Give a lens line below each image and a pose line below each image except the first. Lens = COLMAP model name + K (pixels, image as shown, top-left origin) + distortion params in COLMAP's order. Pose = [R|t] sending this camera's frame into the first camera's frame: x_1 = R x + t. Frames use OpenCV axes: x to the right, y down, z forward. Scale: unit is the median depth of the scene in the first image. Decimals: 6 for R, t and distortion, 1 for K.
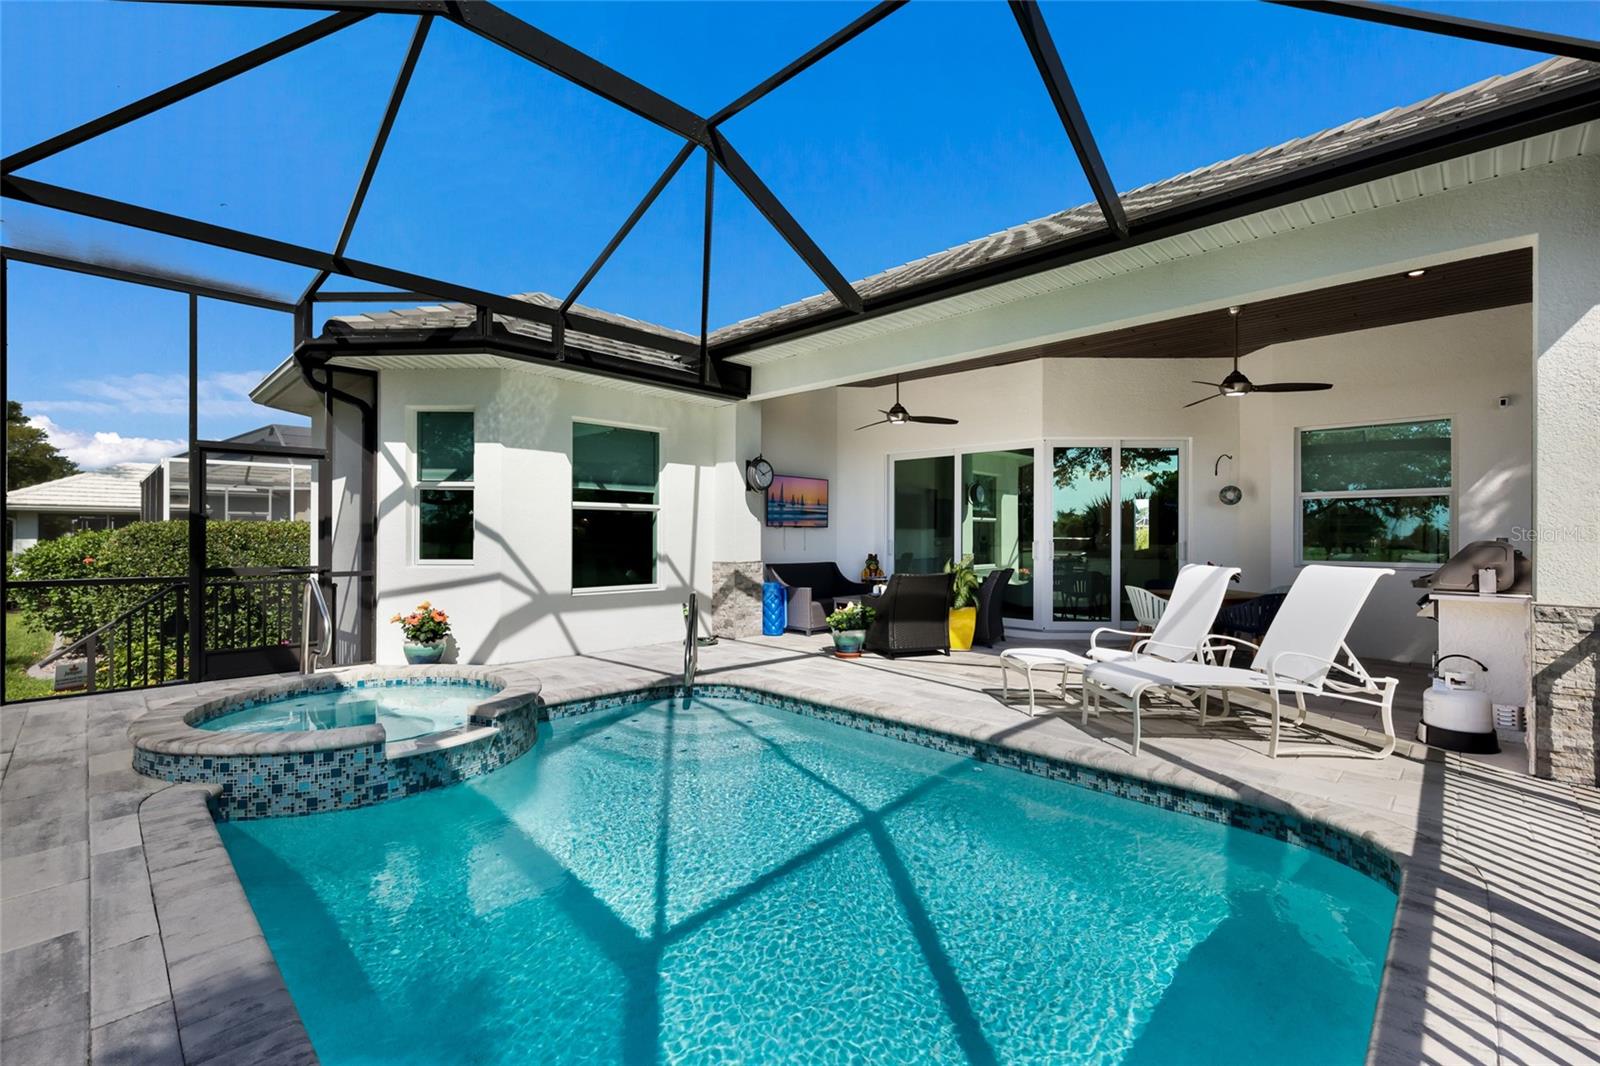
lens RADIAL K [[693.1, 0, 794.5], [0, 693.1, 531.2], [0, 0, 1]] dist [0.007631, -0.000890]
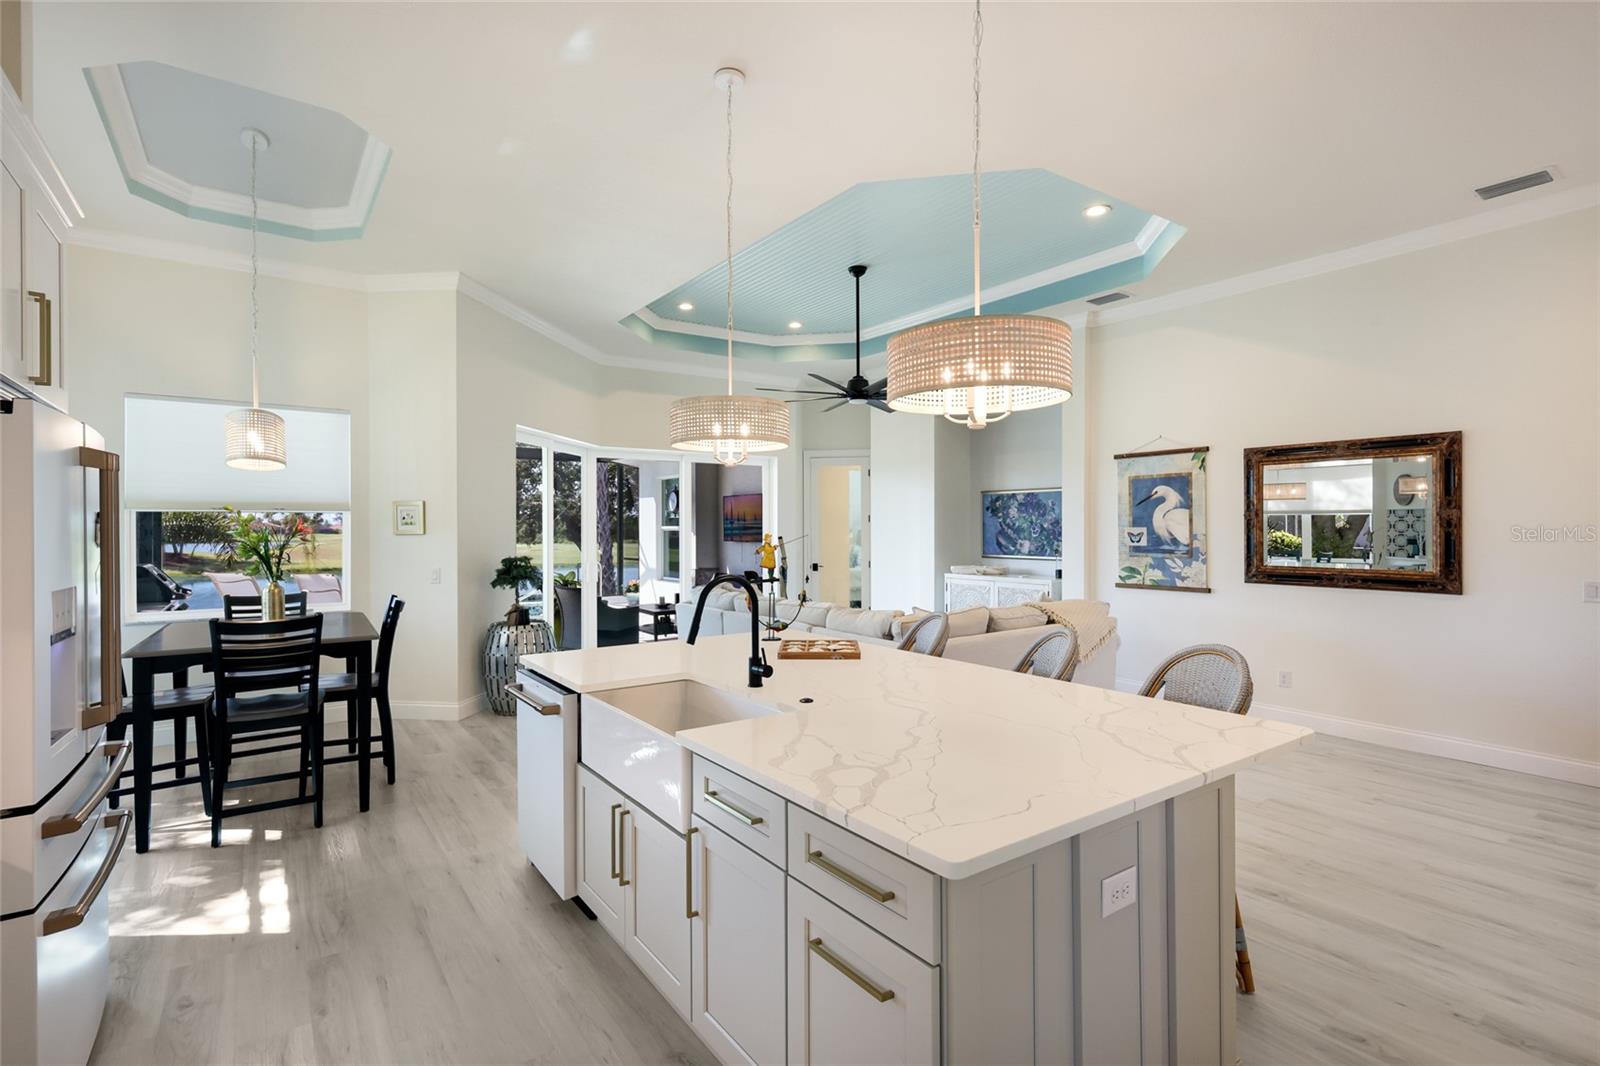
lens RADIAL K [[759.3, 0, 798.1], [0, 759.3, 523.6], [0, 0, 1]] dist [0.001232, 0.000020]
pose [[-0.183540, -0.002023, -0.983010, 1.501106], [0.015705, 0.999864, -0.004990, -0.034689], [0.982887, -0.016354, -0.183483, 1.687175]]
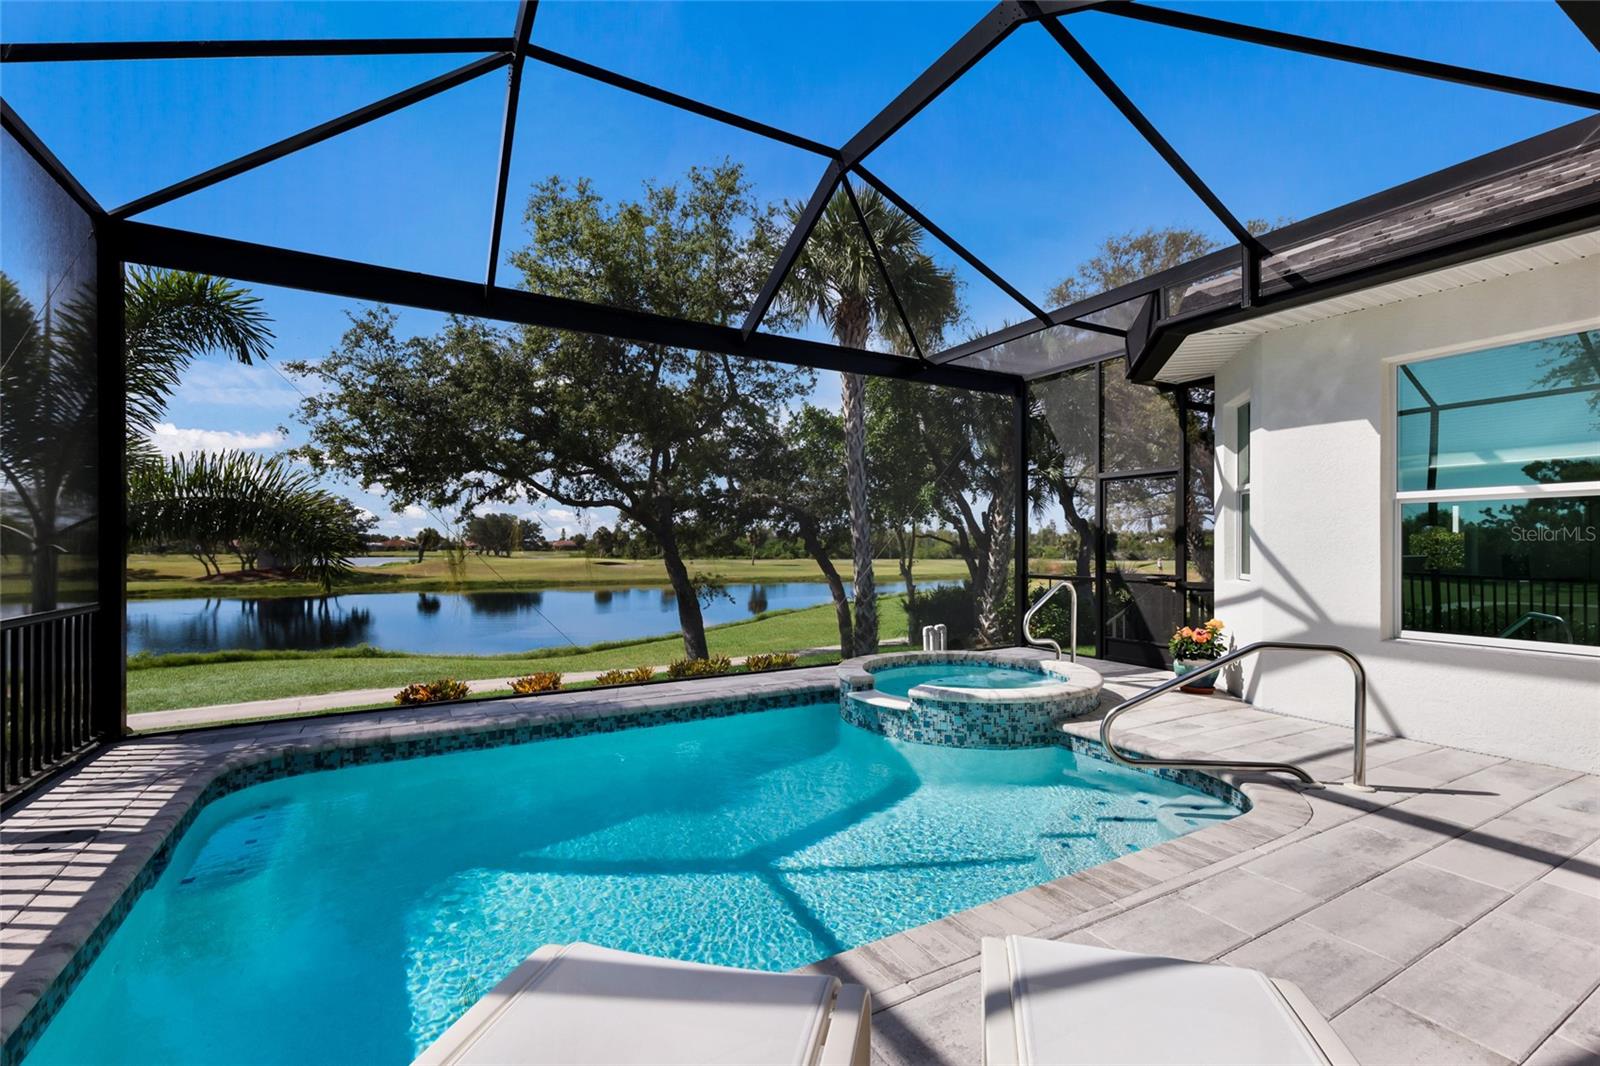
lens RADIAL K [[693.1, 0, 798.8], [0, 693.1, 541.9], [0, 0, 1]] dist [0.007631, -0.000890]
pose [[-0.275682, -0.001628, -0.961248, 0.444252], [0.014639, 0.999875, -0.005892, -0.000991], [0.961138, -0.015696, -0.275623, 0.647237]]
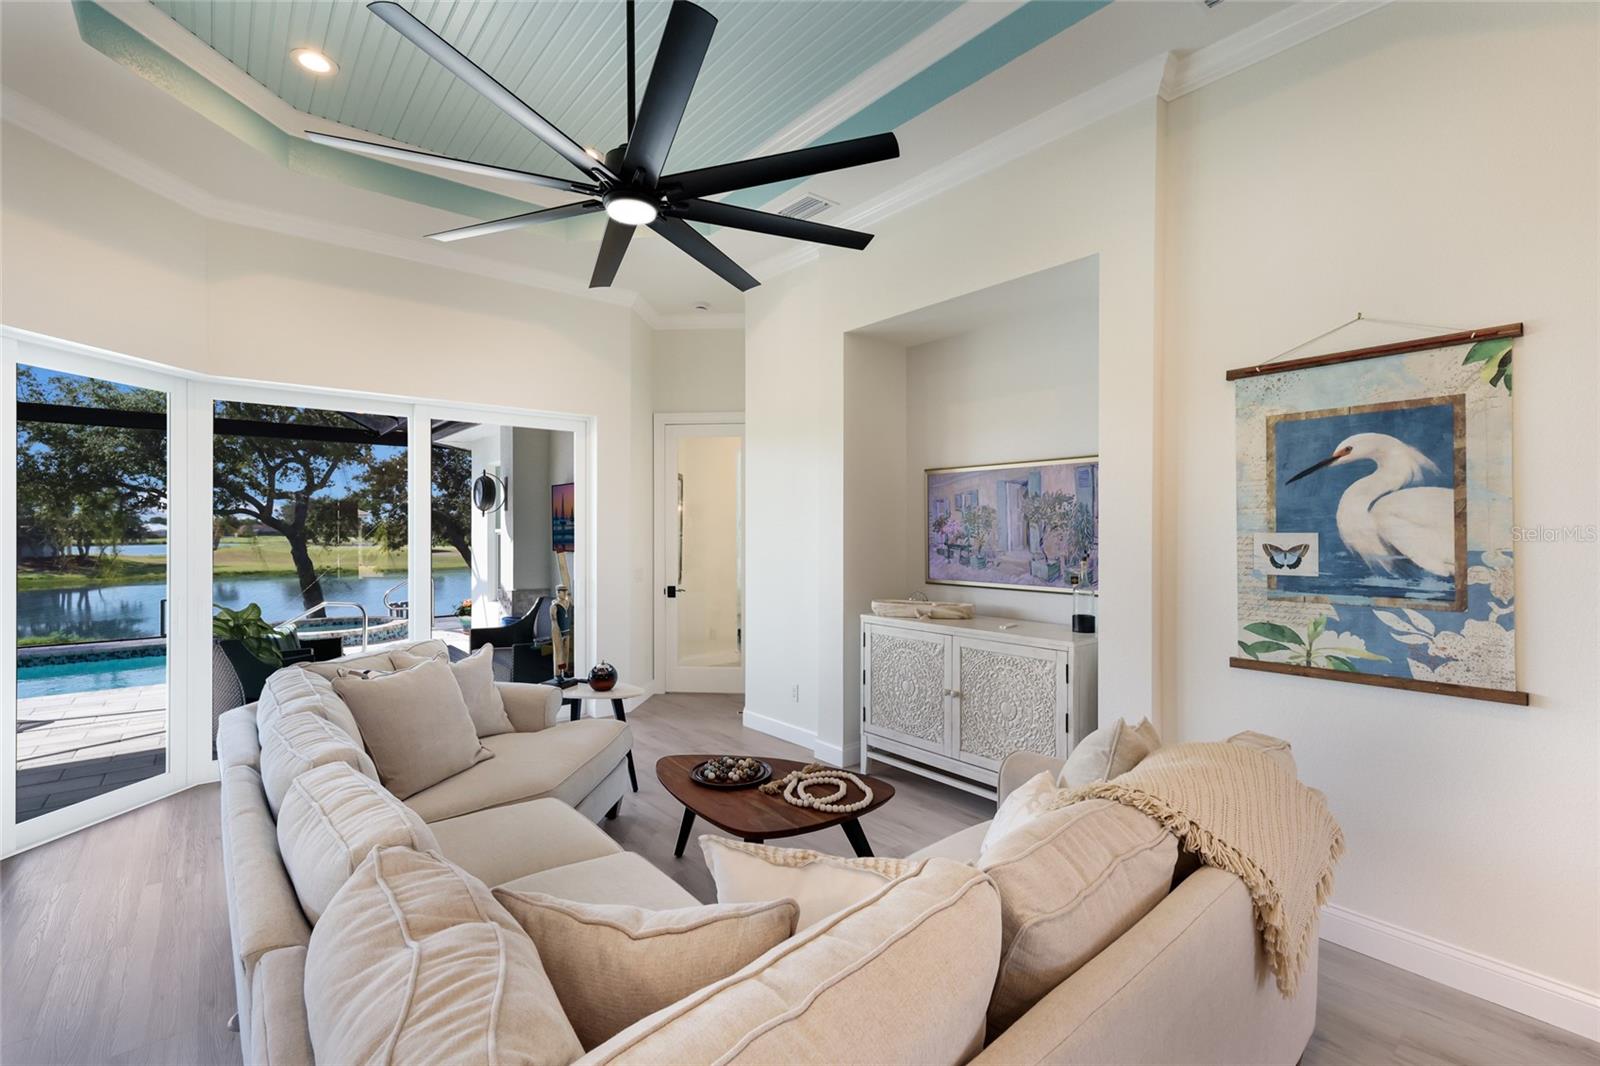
lens RADIAL K [[693.1, 0, 801.2], [0, 693.1, 519.8], [0, 0, 1]] dist [0.007631, -0.000890]
pose [[-0.103338, -0.012009, -0.994574, 0.911619], [0.013742, 0.999814, -0.013500, -0.033785], [0.994551, -0.015063, -0.103154, 1.704837]]
